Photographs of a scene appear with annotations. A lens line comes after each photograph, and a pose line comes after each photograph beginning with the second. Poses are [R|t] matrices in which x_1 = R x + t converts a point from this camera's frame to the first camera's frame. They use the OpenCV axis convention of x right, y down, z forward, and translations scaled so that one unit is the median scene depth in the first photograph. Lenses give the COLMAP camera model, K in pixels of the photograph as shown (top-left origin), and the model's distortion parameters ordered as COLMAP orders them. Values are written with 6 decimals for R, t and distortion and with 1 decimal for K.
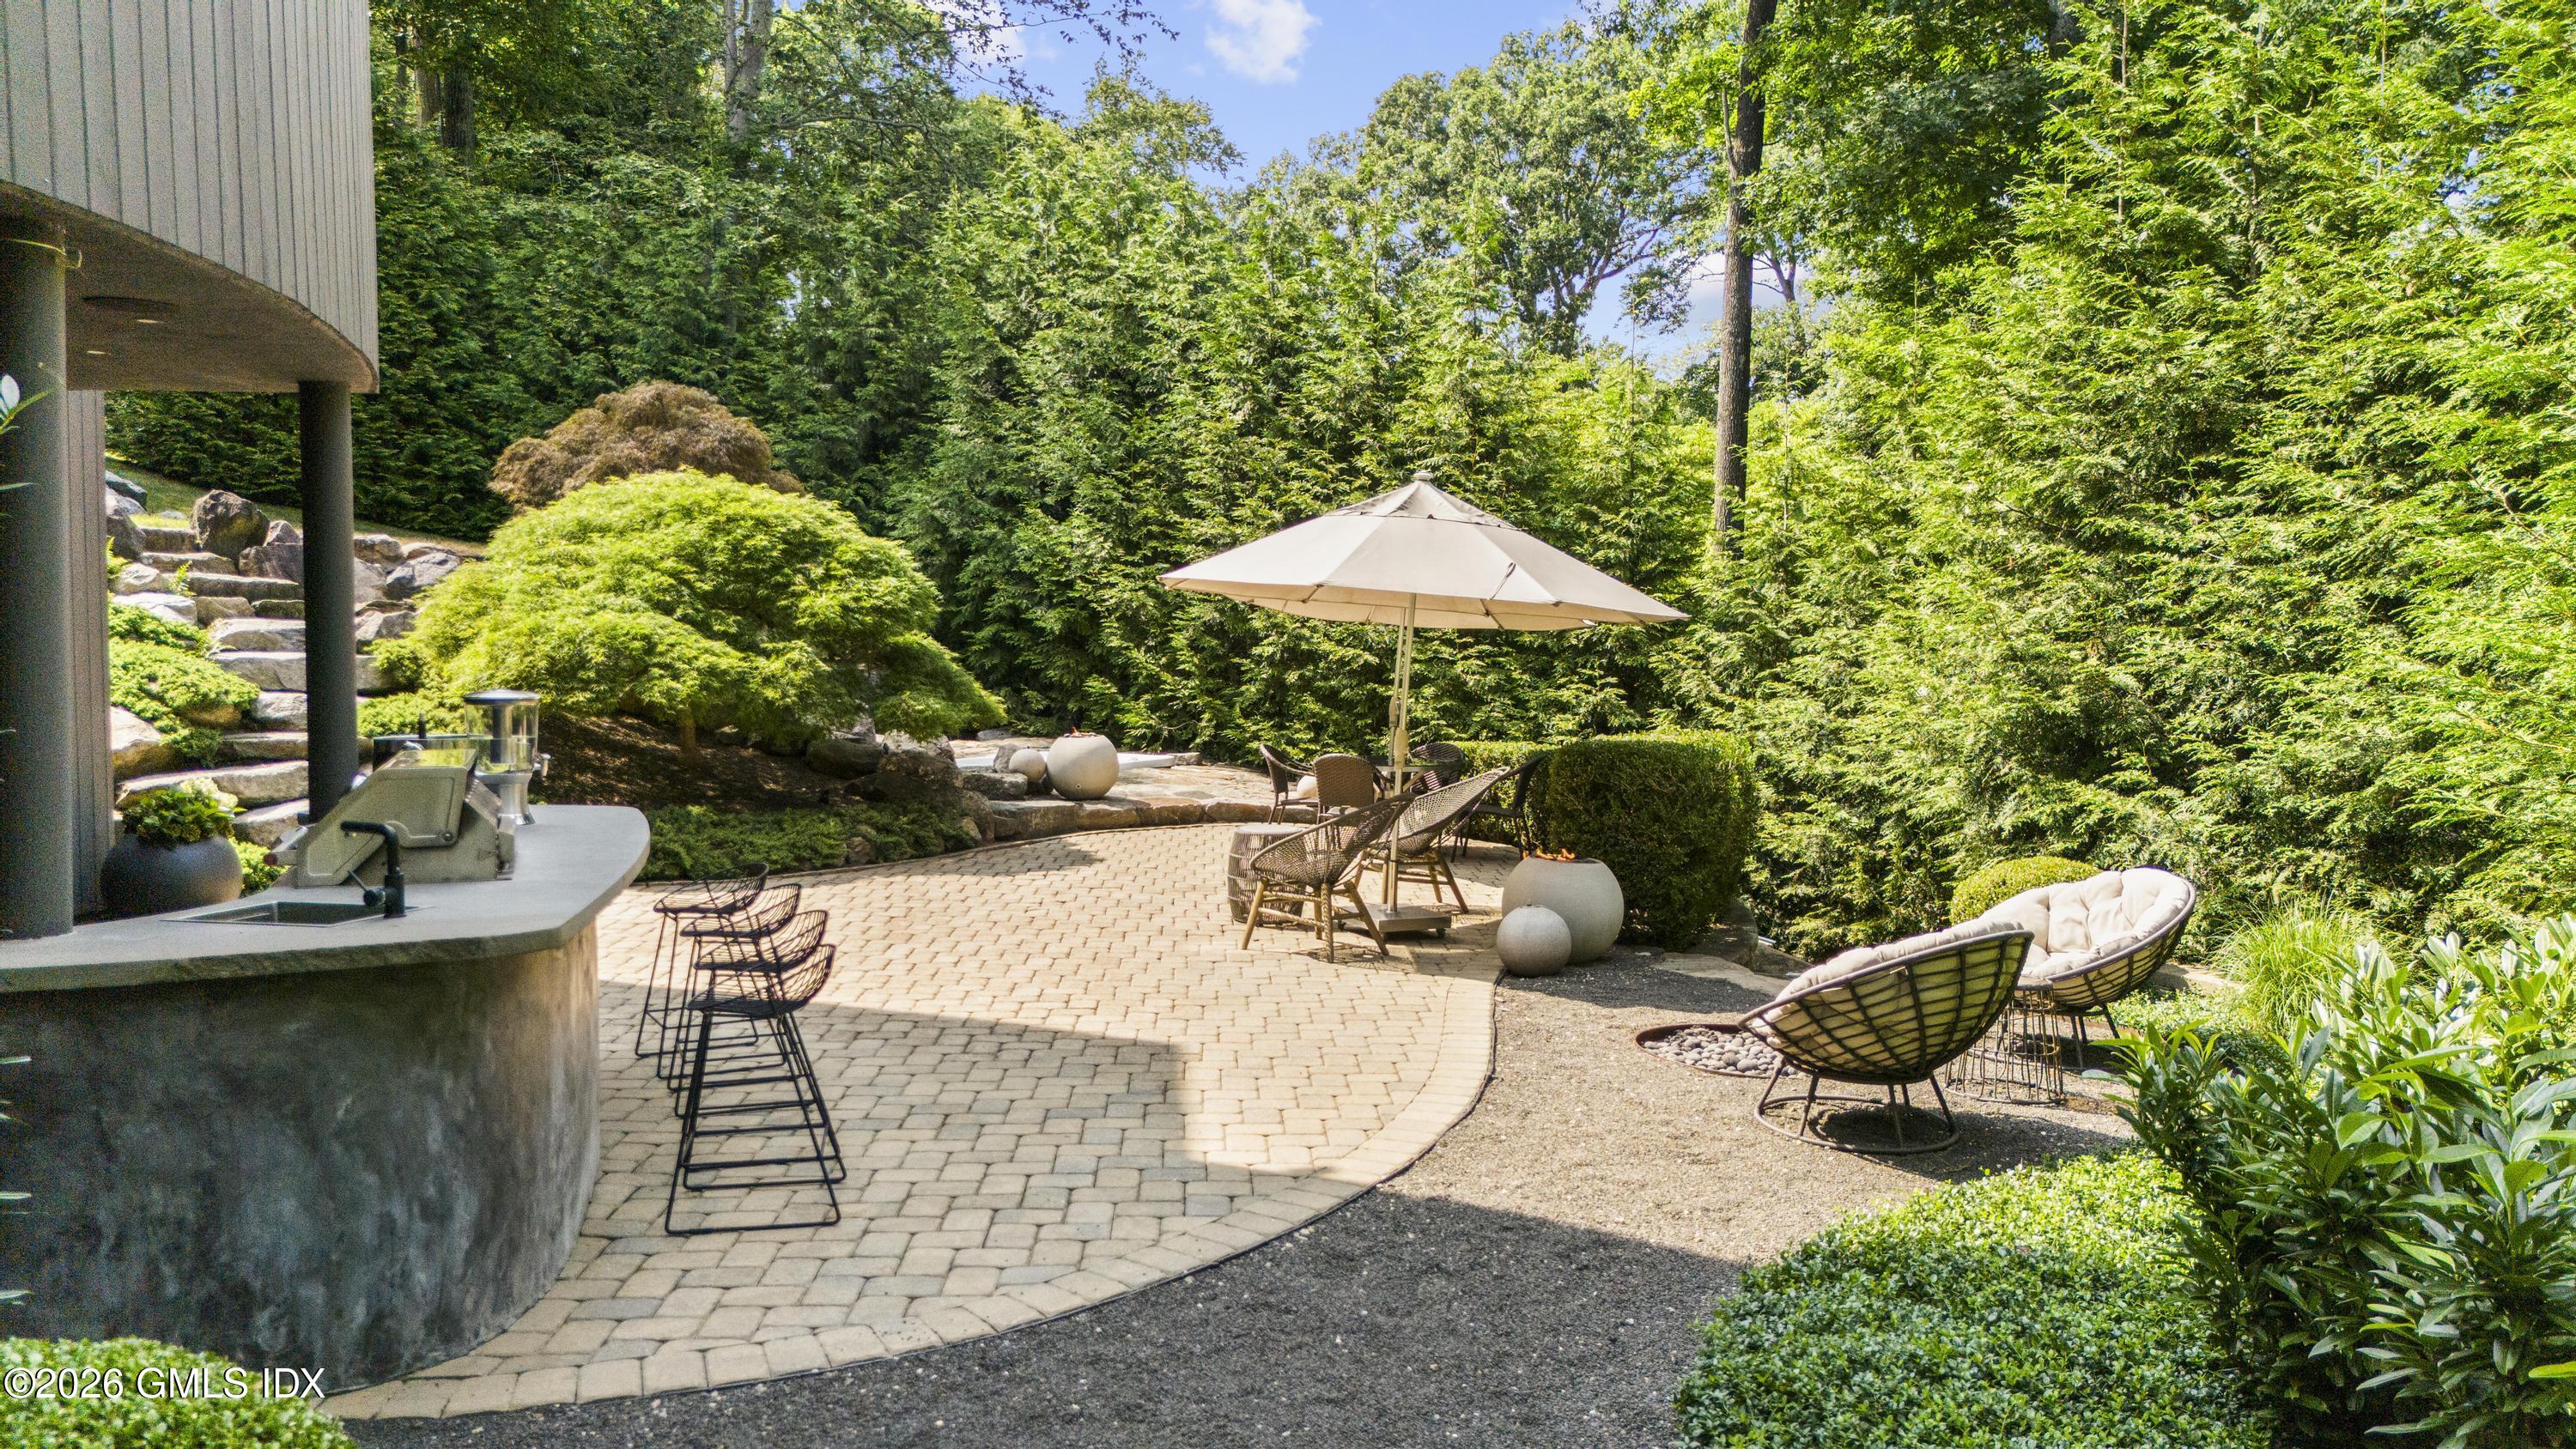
lens RADIAL K [[1909.0, 0, 1285.1], [0, 1909.0, 733.5], [0, 0, 1]] dist [0.043995, -0.033941]
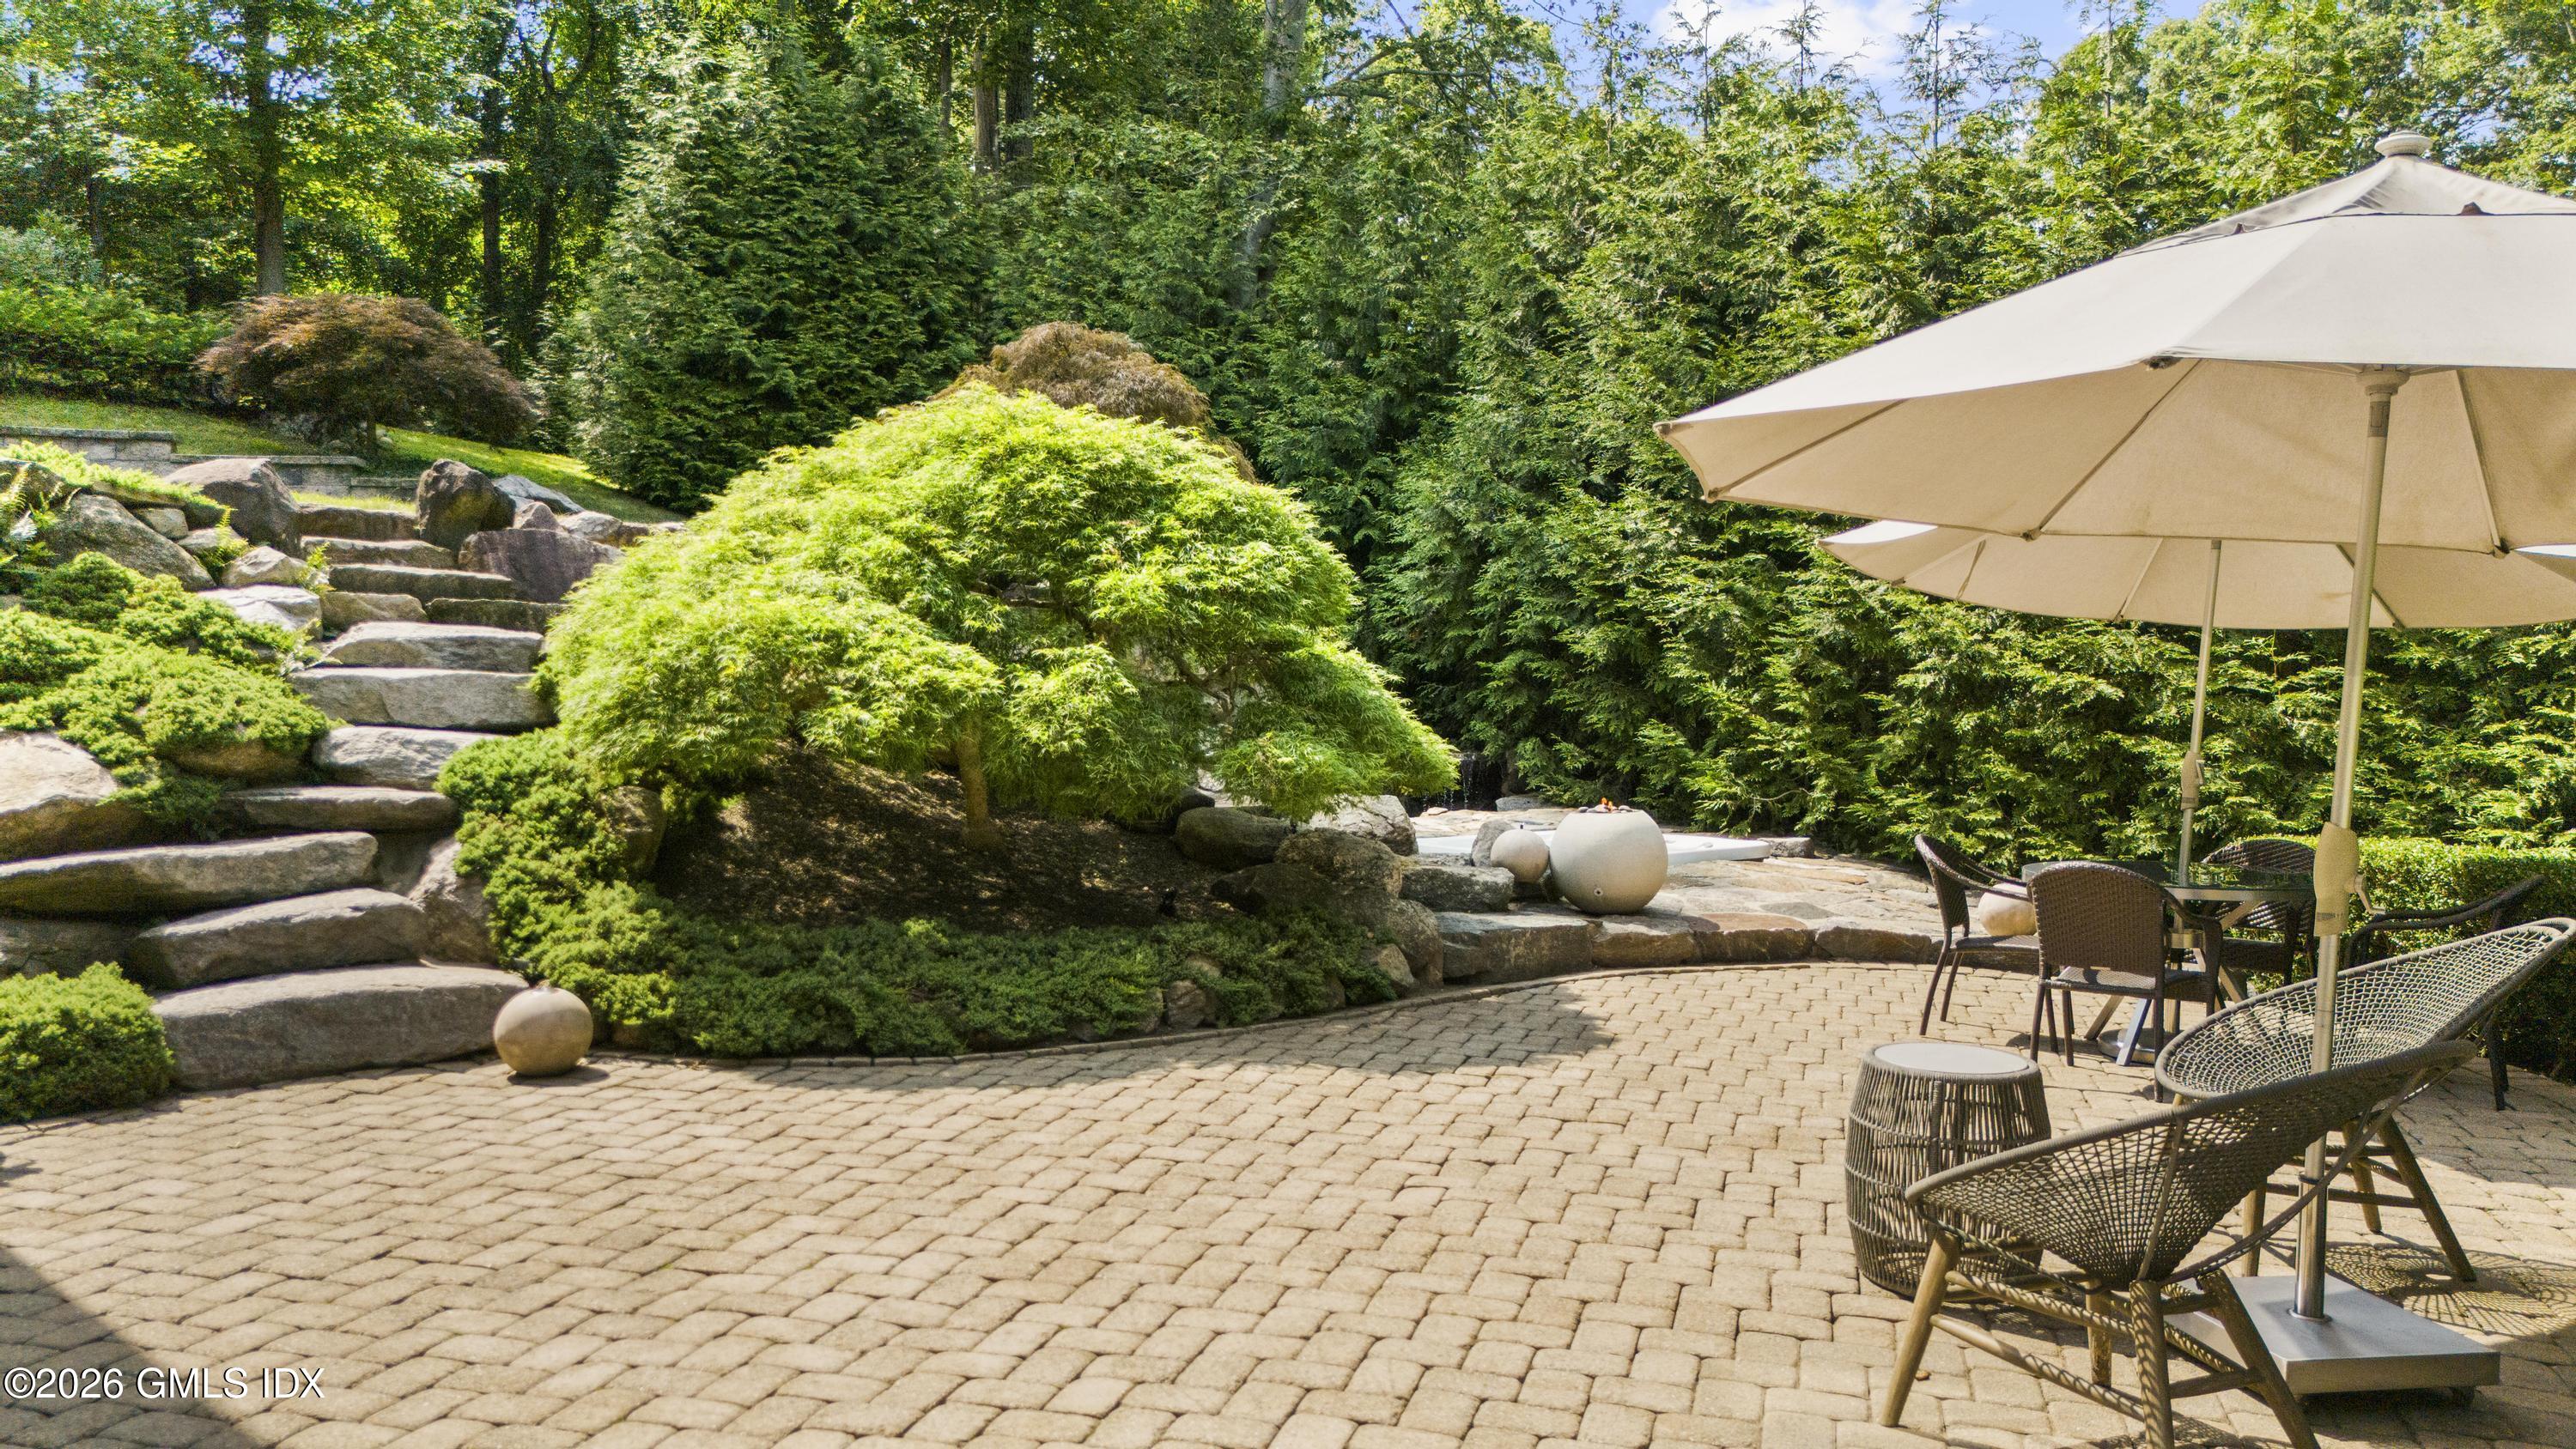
lens RADIAL K [[1909.0, 0, 1266.8], [0, 1909.0, 746.9], [0, 0, 1]] dist [0.043995, -0.033941]
pose [[0.945755, 0.009639, -0.324739, -0.008712], [-0.017849, 0.999592, -0.022314, -0.003483], [0.324391, 0.026900, 0.945540, 0.348186]]
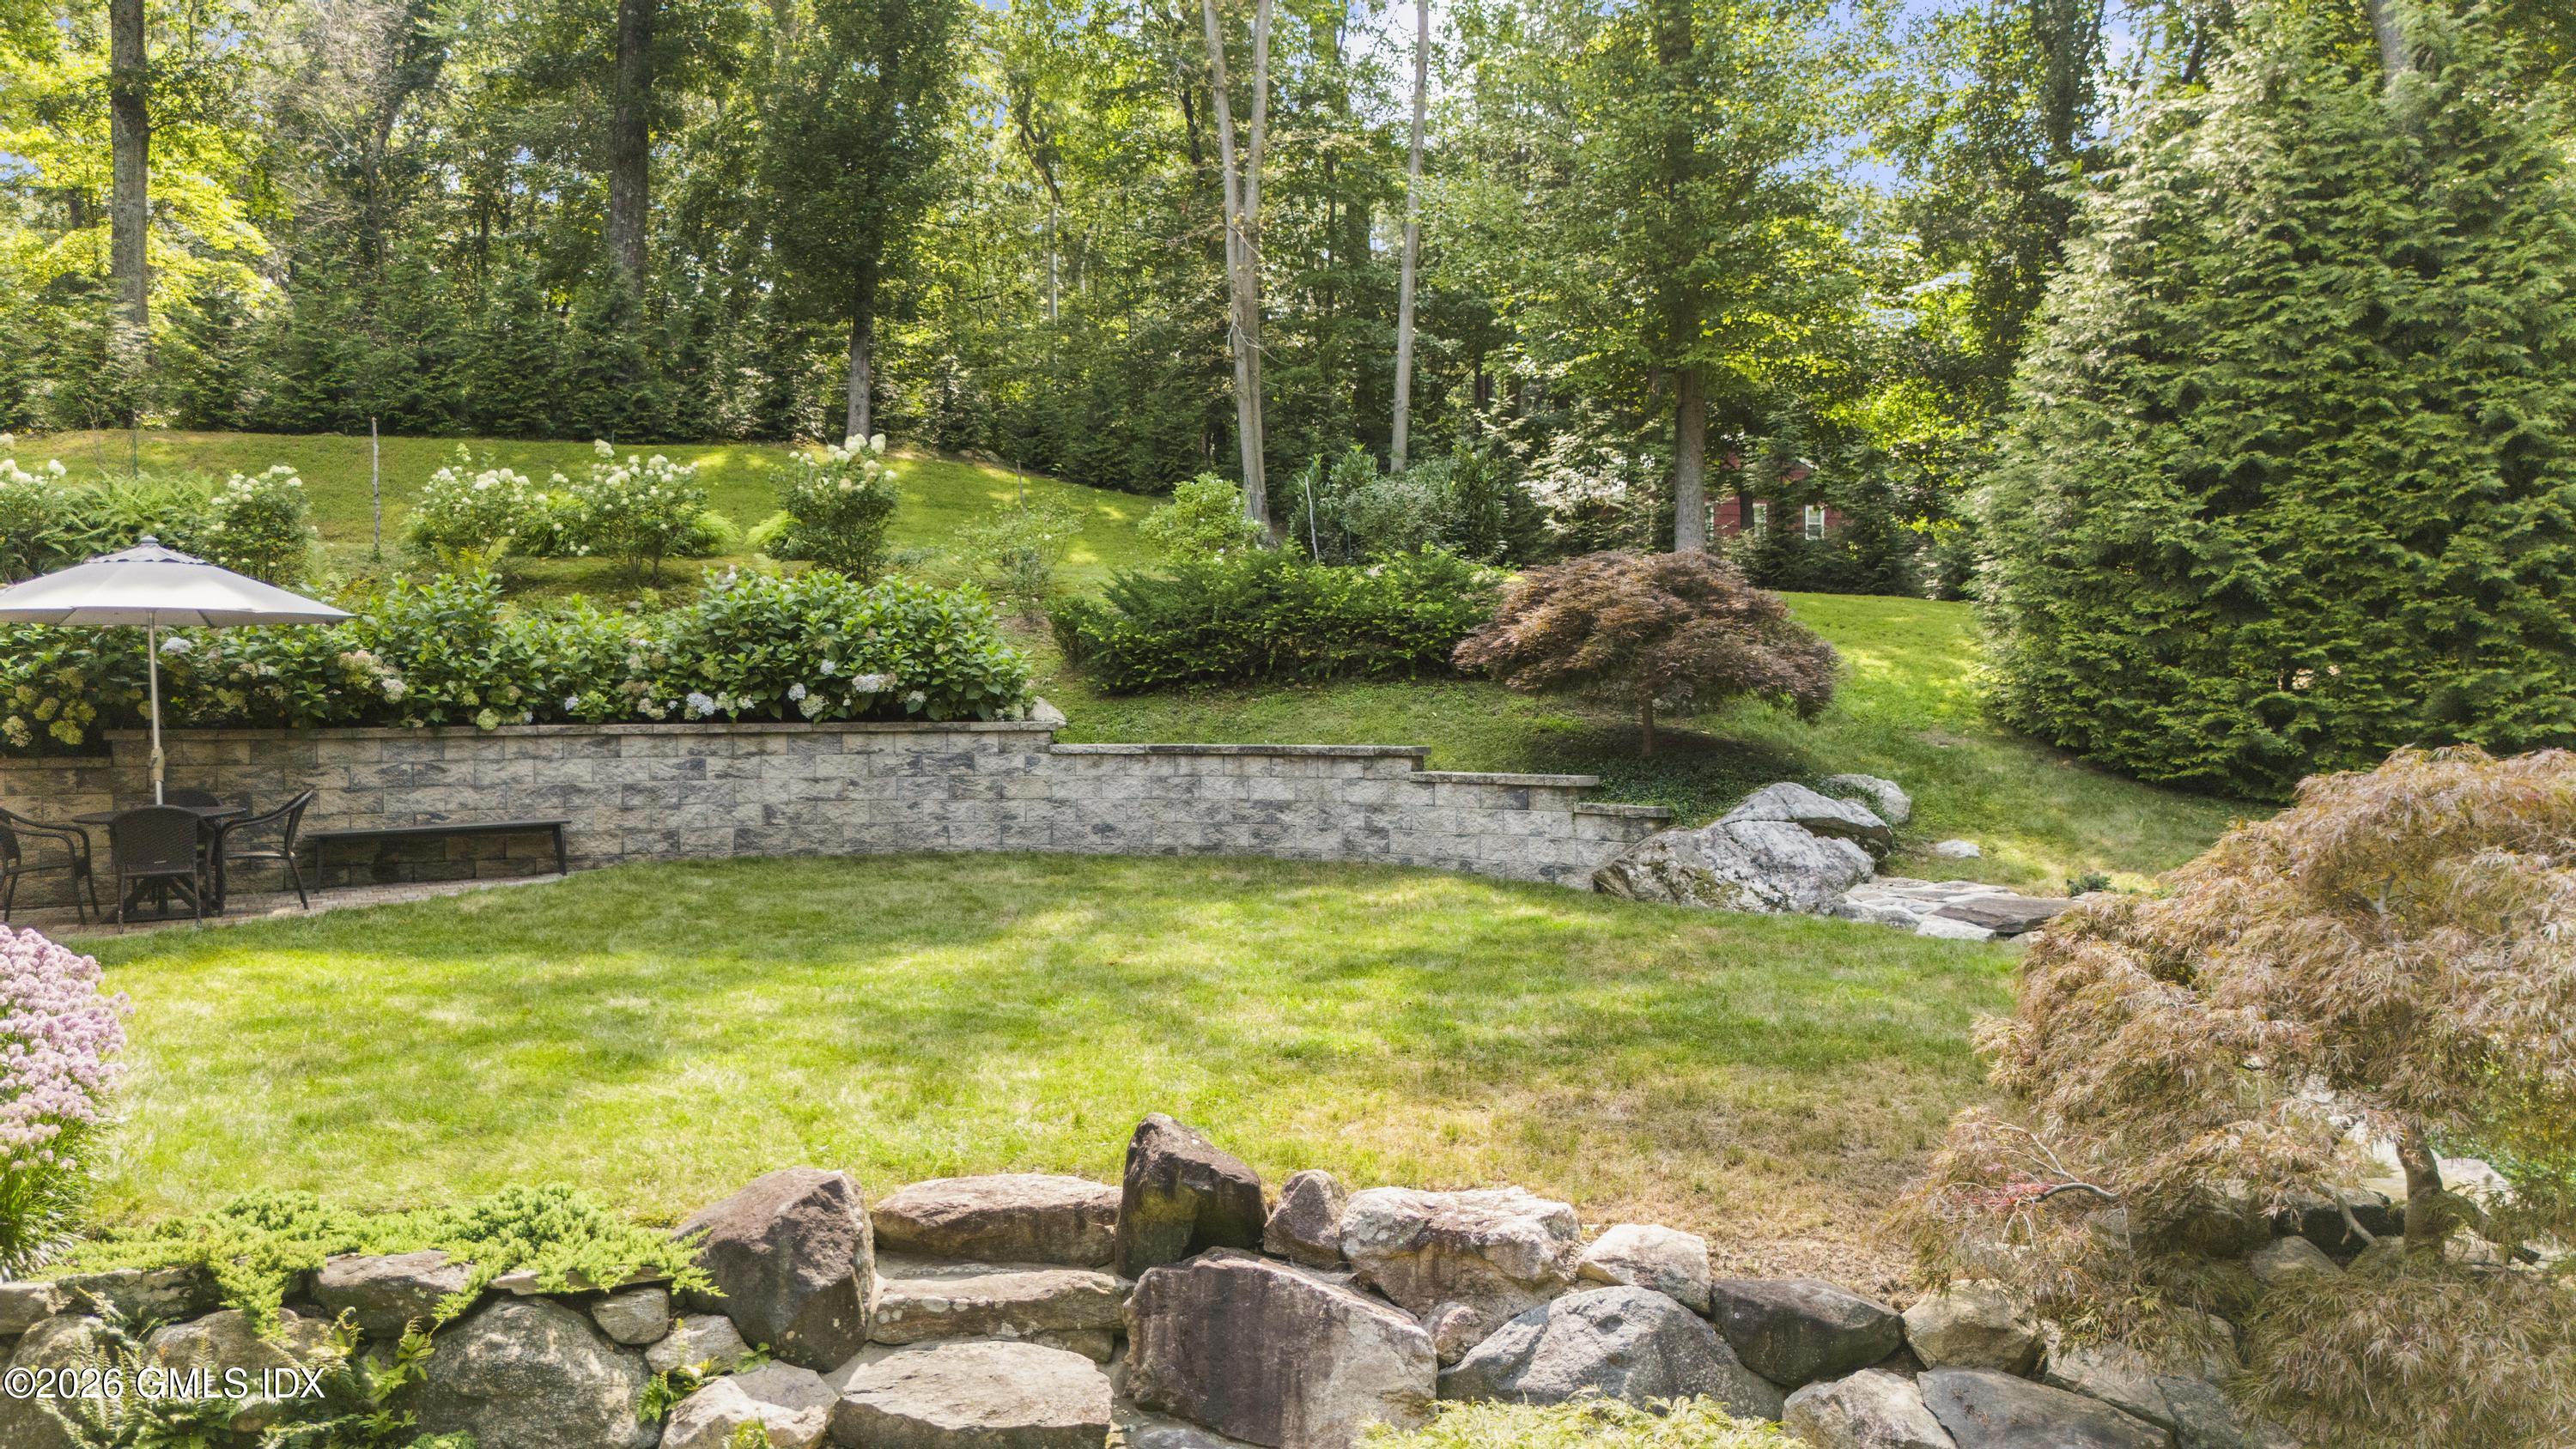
lens RADIAL K [[1909.0, 0, 1288.7], [0, 1909.0, 723.2], [0, 0, 1]] dist [0.043995, -0.033941]
pose [[0.374299, 0.018887, -0.927116, -0.099671], [-0.038402, 0.999251, 0.004852, -0.199058], [0.926512, 0.033787, 0.374744, 0.747551]]
